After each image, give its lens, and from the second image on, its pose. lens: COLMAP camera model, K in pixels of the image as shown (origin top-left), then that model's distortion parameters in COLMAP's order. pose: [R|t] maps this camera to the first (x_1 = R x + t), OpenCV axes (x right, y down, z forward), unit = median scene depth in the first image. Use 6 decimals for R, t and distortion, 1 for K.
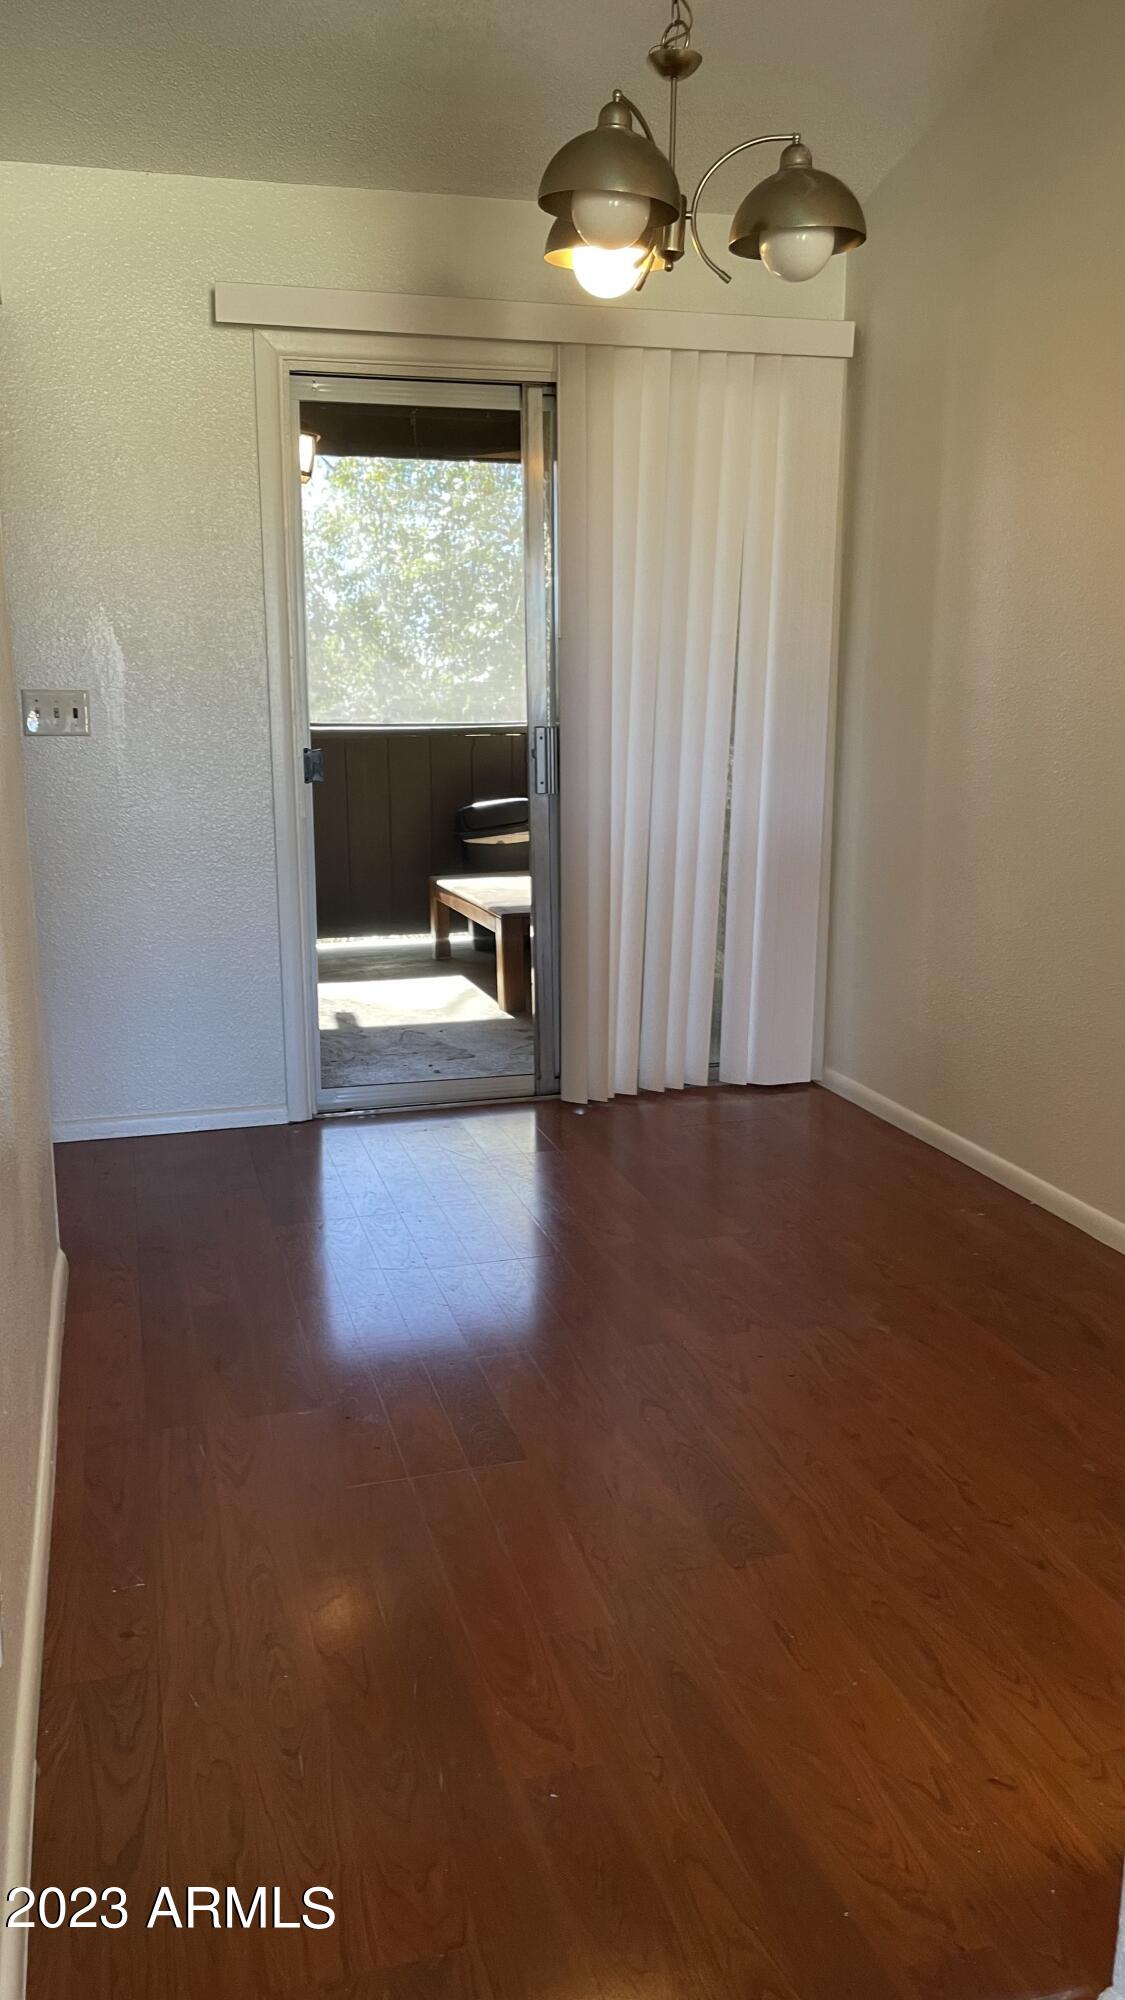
lens RADIAL K [[1510.3, 0, 564.4], [0, 1510.3, 998.7], [0, 0, 1]] dist [0.061049, -0.043963]
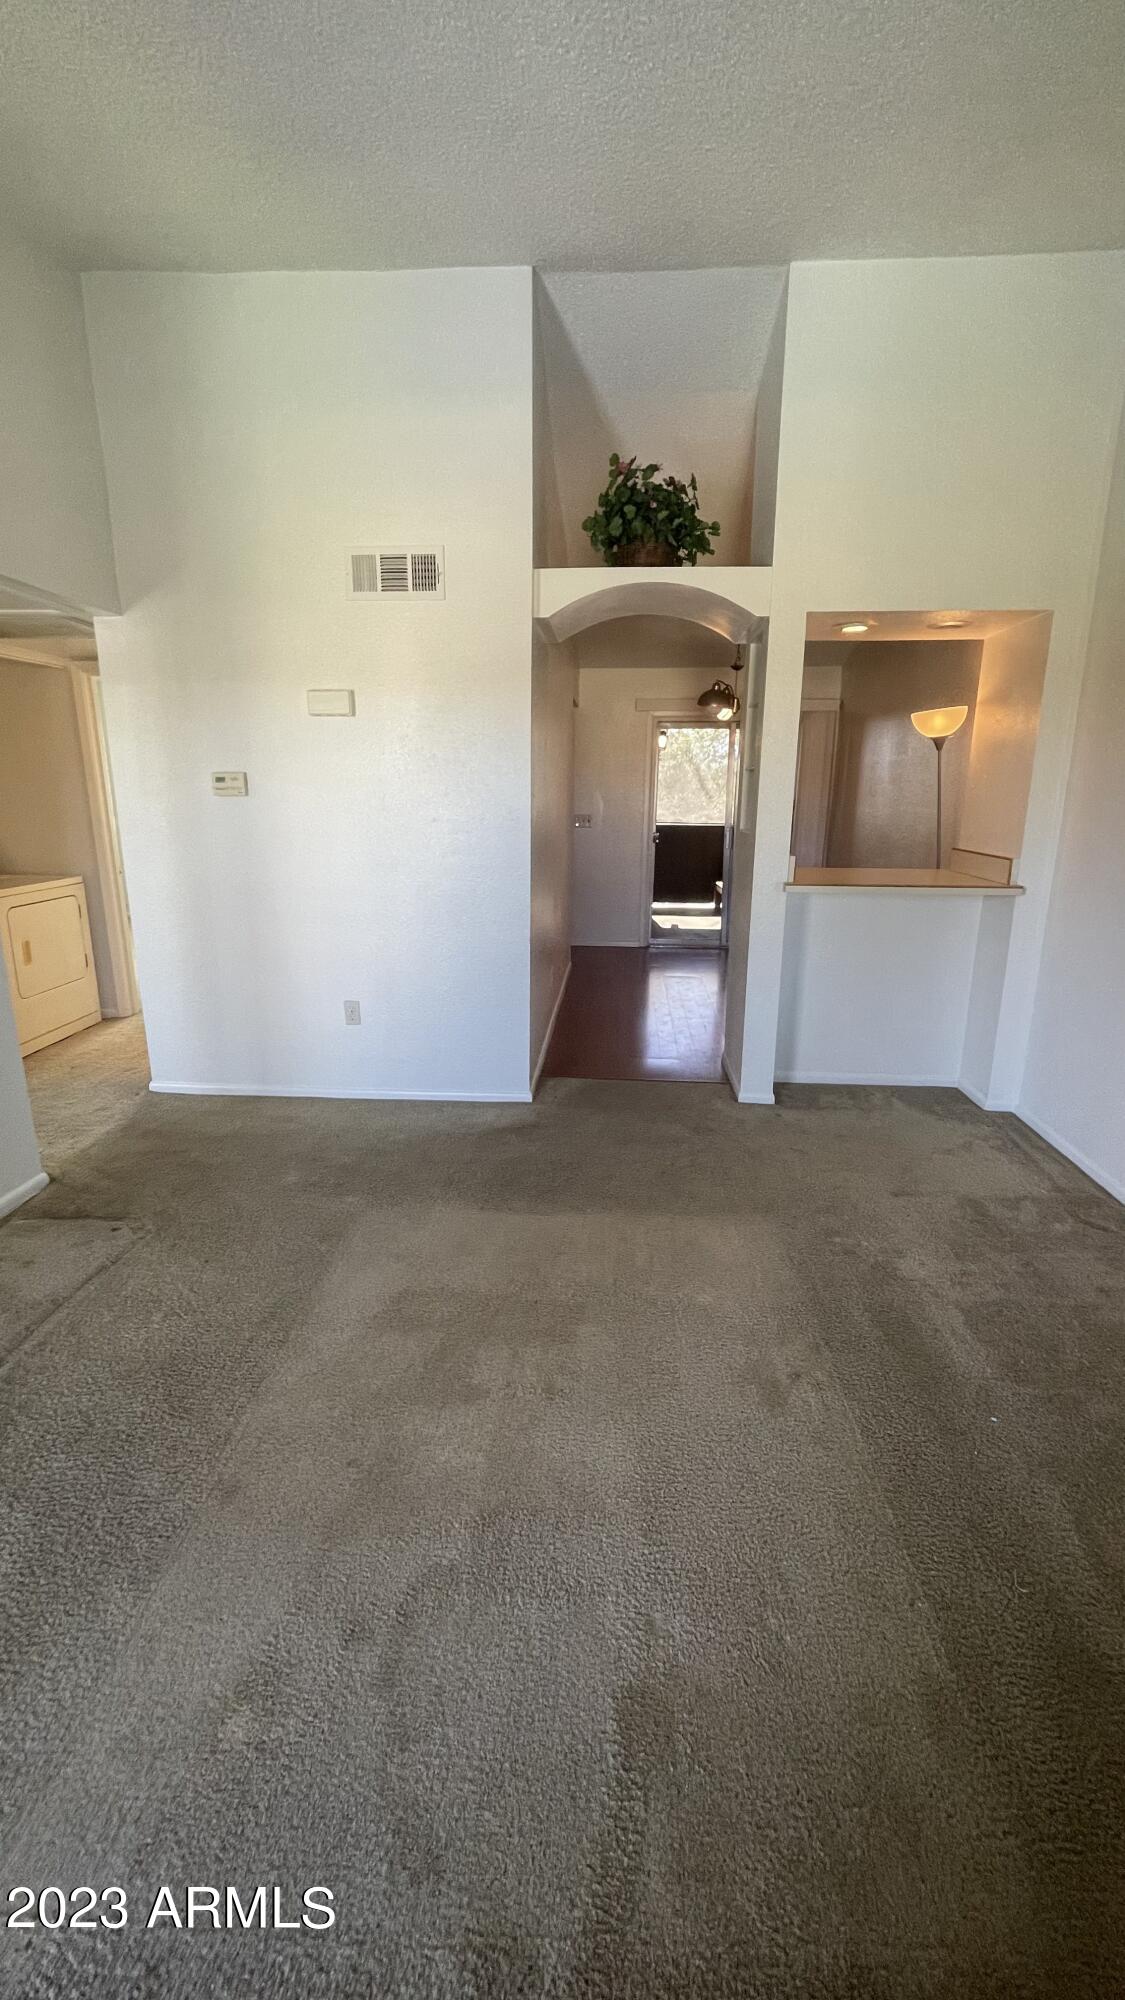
lens RADIAL K [[808.4, 0, 566.0], [0, 808.4, 1001.4], [0, 0, 1]] dist [-0.001810, -0.000447]
pose [[0.937928, 0.096399, -0.333163, 0.434529], [-0.080116, 0.994836, 0.062308, 0.167940], [0.337449, -0.031749, 0.940808, -1.163022]]
